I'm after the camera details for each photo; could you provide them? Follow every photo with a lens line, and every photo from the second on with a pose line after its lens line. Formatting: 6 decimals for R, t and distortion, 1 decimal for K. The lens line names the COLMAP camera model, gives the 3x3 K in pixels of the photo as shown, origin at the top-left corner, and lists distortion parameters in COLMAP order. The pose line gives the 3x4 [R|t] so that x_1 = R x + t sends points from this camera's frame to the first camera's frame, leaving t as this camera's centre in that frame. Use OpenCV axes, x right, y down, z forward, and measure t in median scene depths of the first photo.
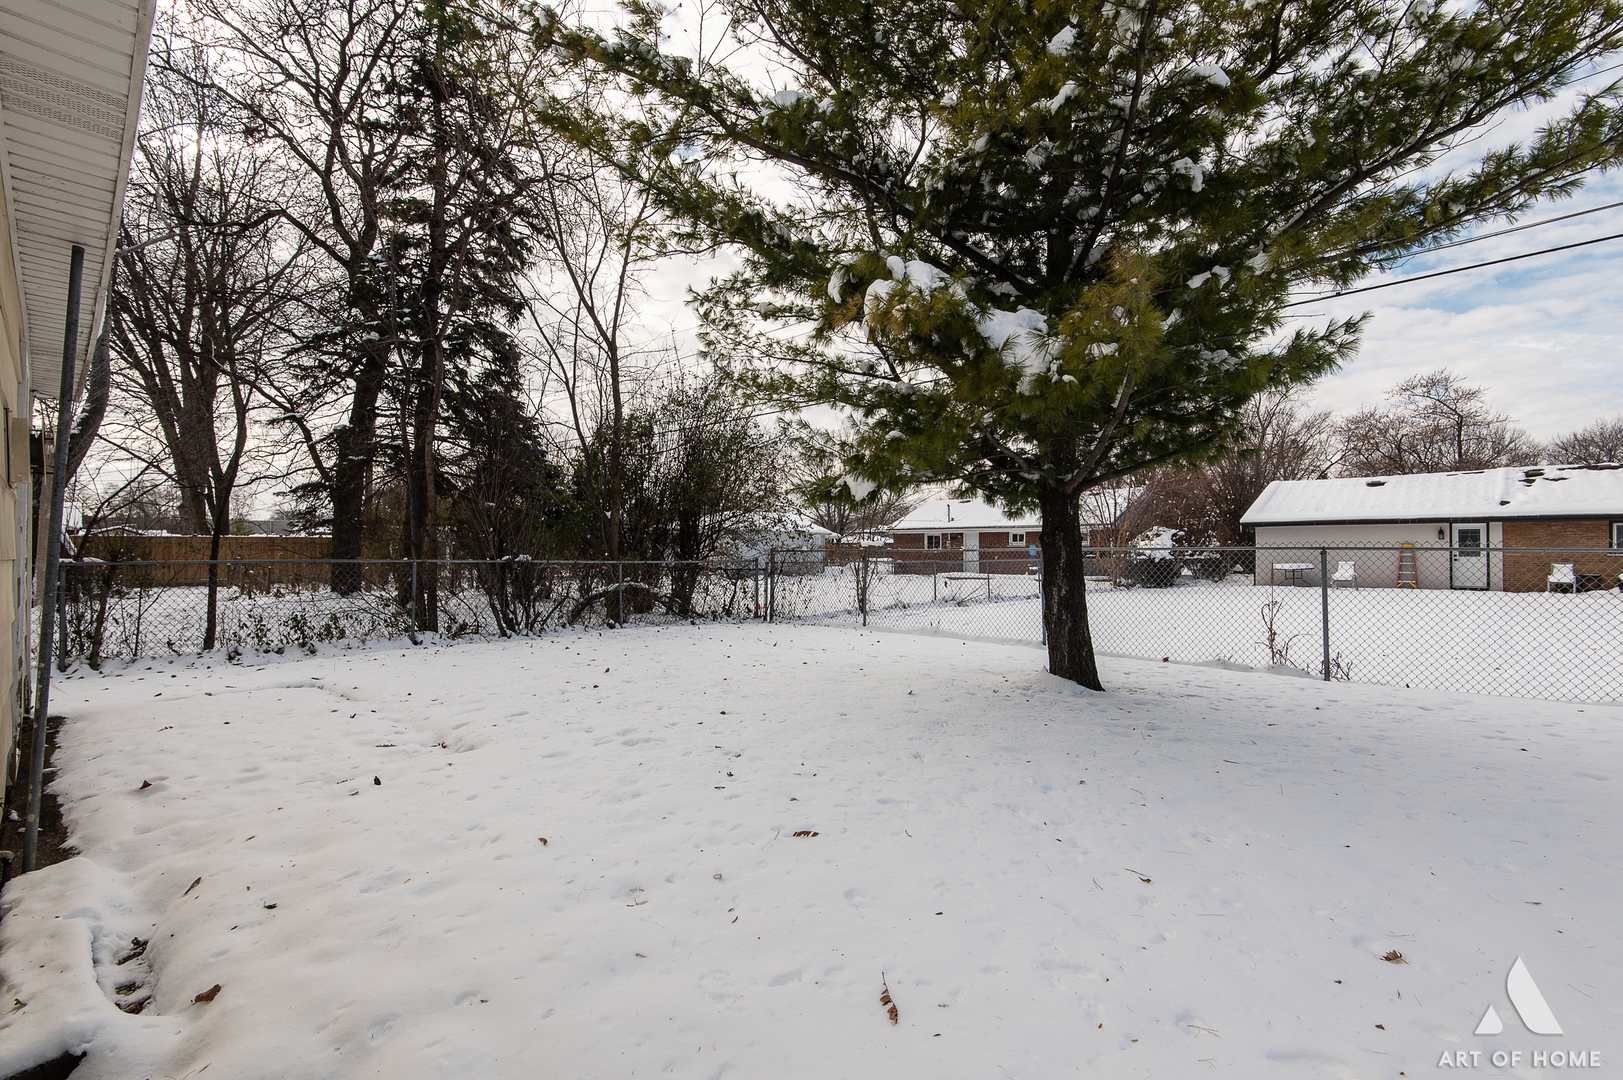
lens RADIAL K [[731.3, 0, 808.6], [0, 731.3, 547.6], [0, 0, 1]] dist [0.011532, -0.000118]
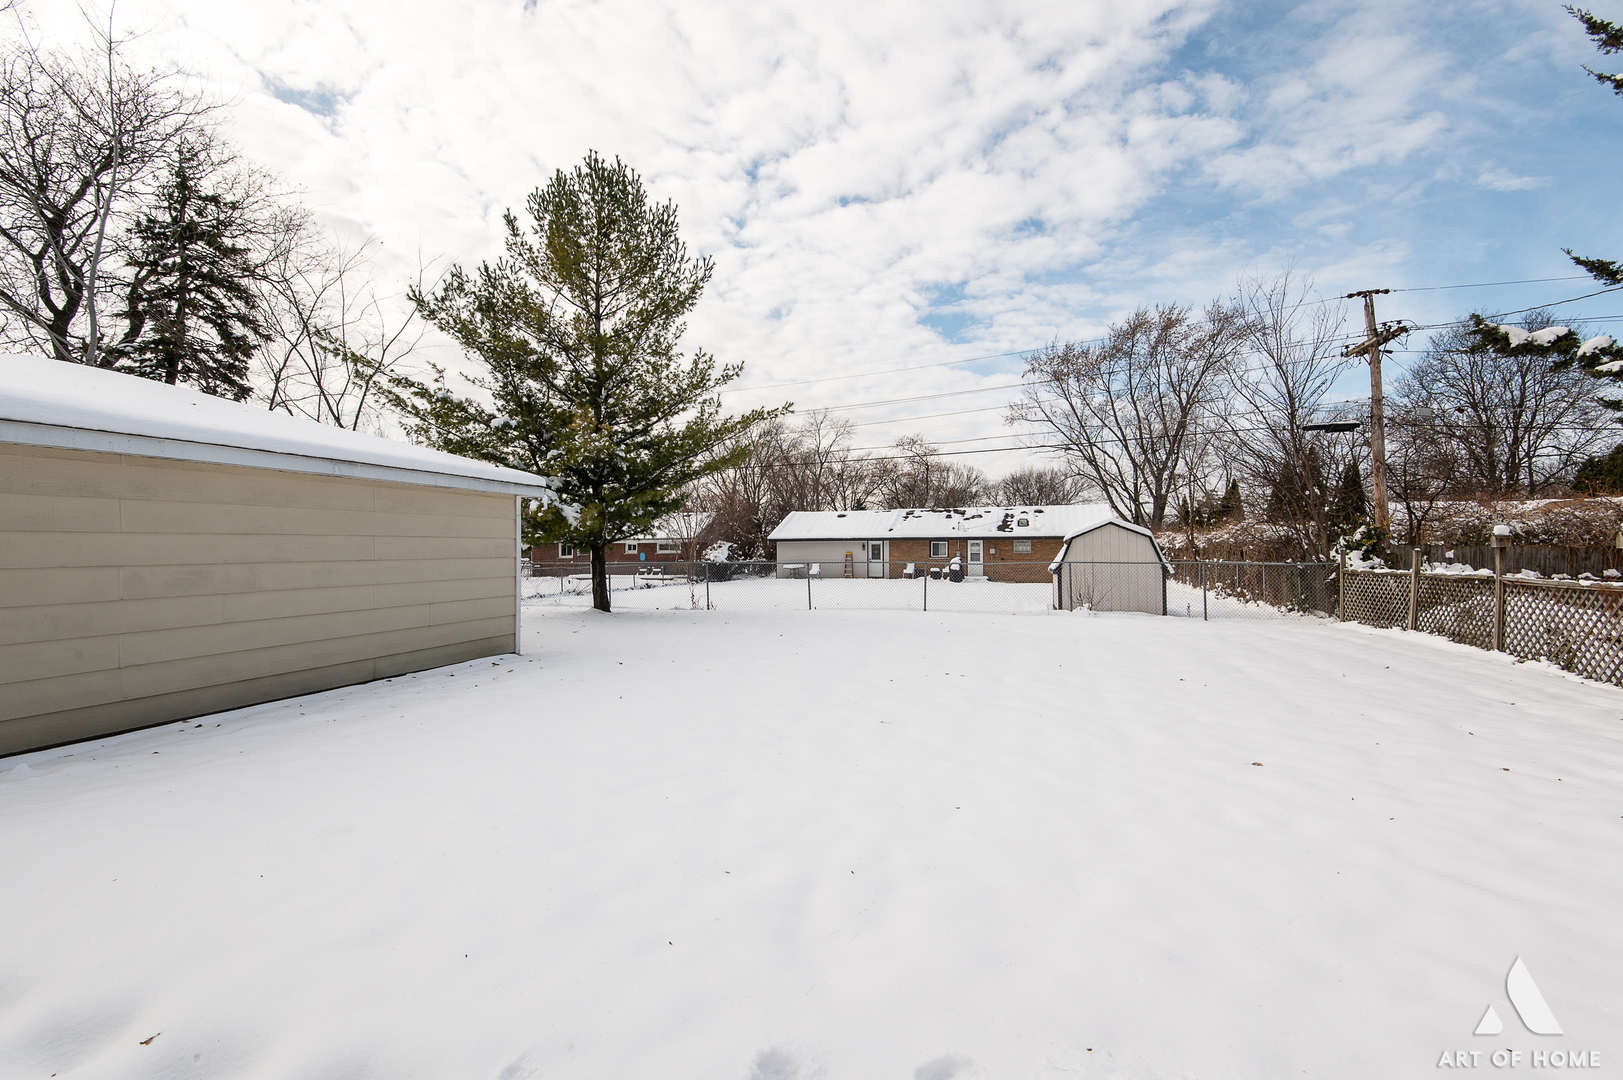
lens RADIAL K [[715.2, 0, 807.0], [0, 715.2, 544.5], [0, 0, 1]] dist [0.027156, -0.027597]
pose [[0.884517, 0.000447, 0.466509, -0.059210], [0.002745, 0.999977, -0.006162, -0.014665], [-0.466501, 0.006731, 0.884495, -0.449794]]
